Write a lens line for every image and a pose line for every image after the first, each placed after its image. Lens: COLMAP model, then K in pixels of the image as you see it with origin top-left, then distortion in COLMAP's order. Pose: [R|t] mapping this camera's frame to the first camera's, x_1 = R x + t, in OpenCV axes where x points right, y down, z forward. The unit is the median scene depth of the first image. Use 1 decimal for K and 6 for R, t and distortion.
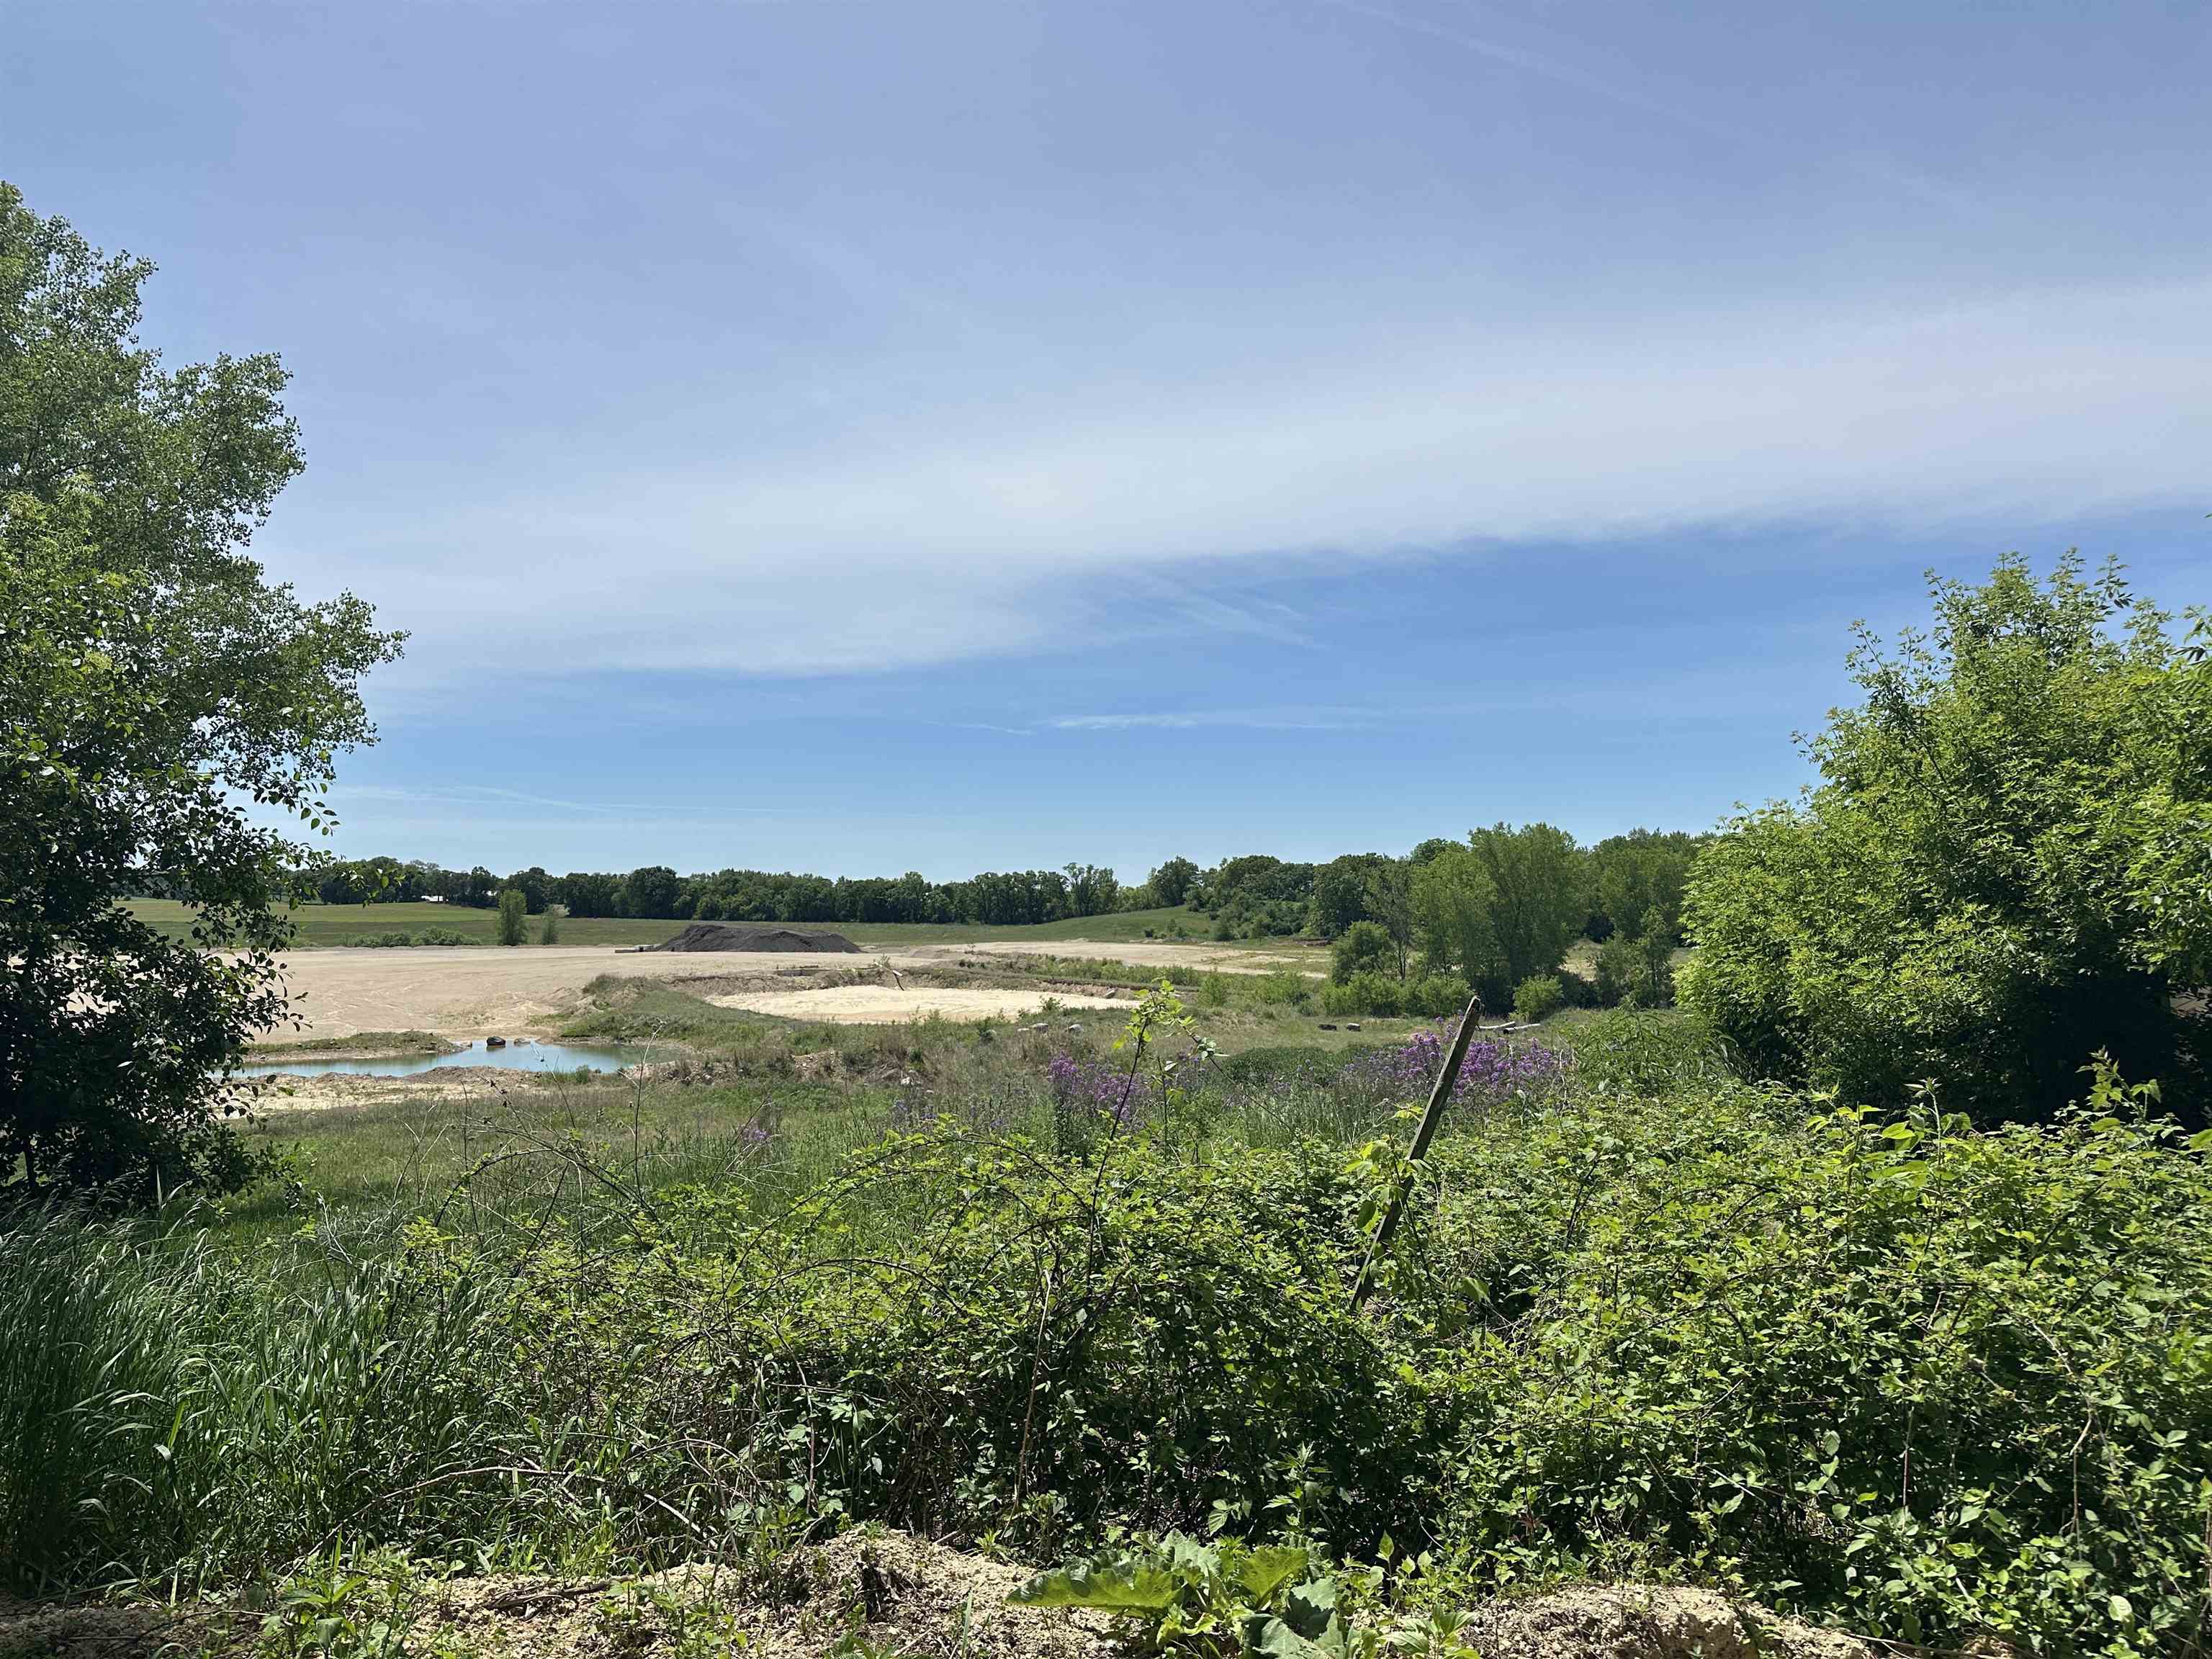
lens RADIAL K [[1597.8, 0, 1106.0], [0, 1597.8, 829.5], [0, 0, 1]] dist [0.023723, -0.005723]
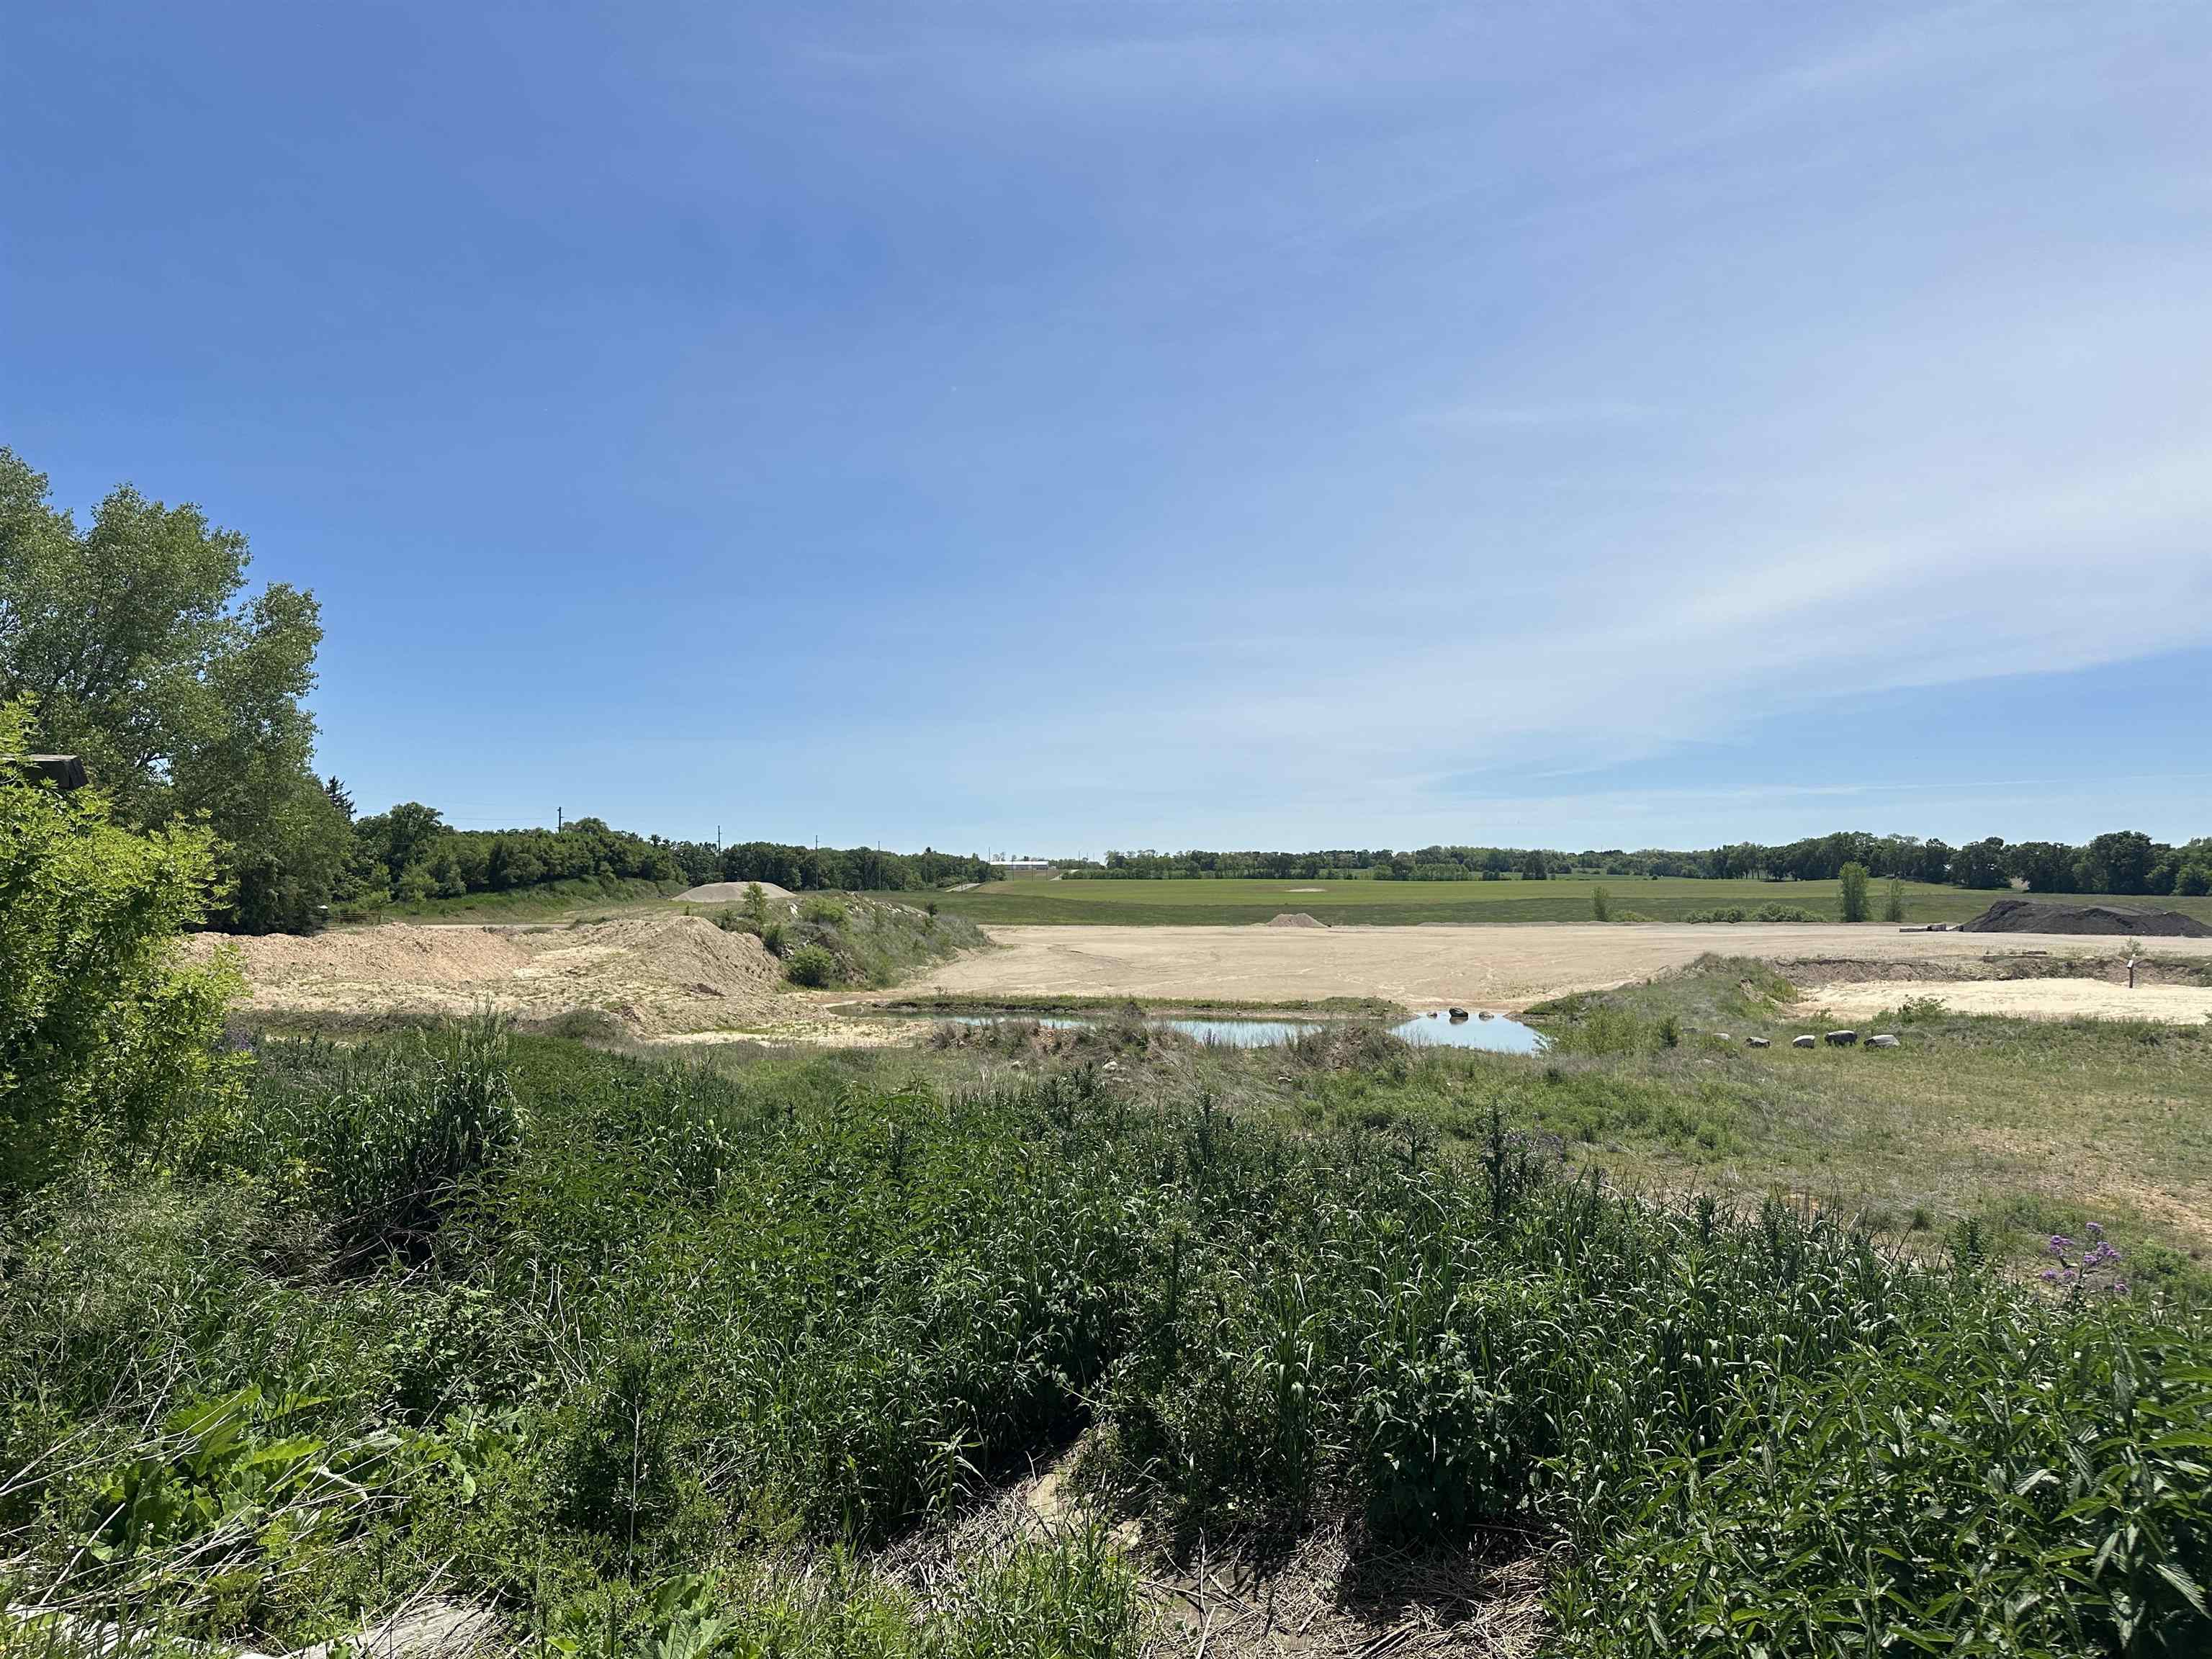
lens RADIAL K [[1597.8, 0, 1106.0], [0, 1597.8, 829.5], [0, 0, 1]] dist [0.023723, -0.005723]
pose [[0.557933, -0.036917, -0.829065, 0.166349], [0.048796, 0.998741, -0.011634, 0.008042], [0.828451, -0.033964, 0.559031, 0.122166]]
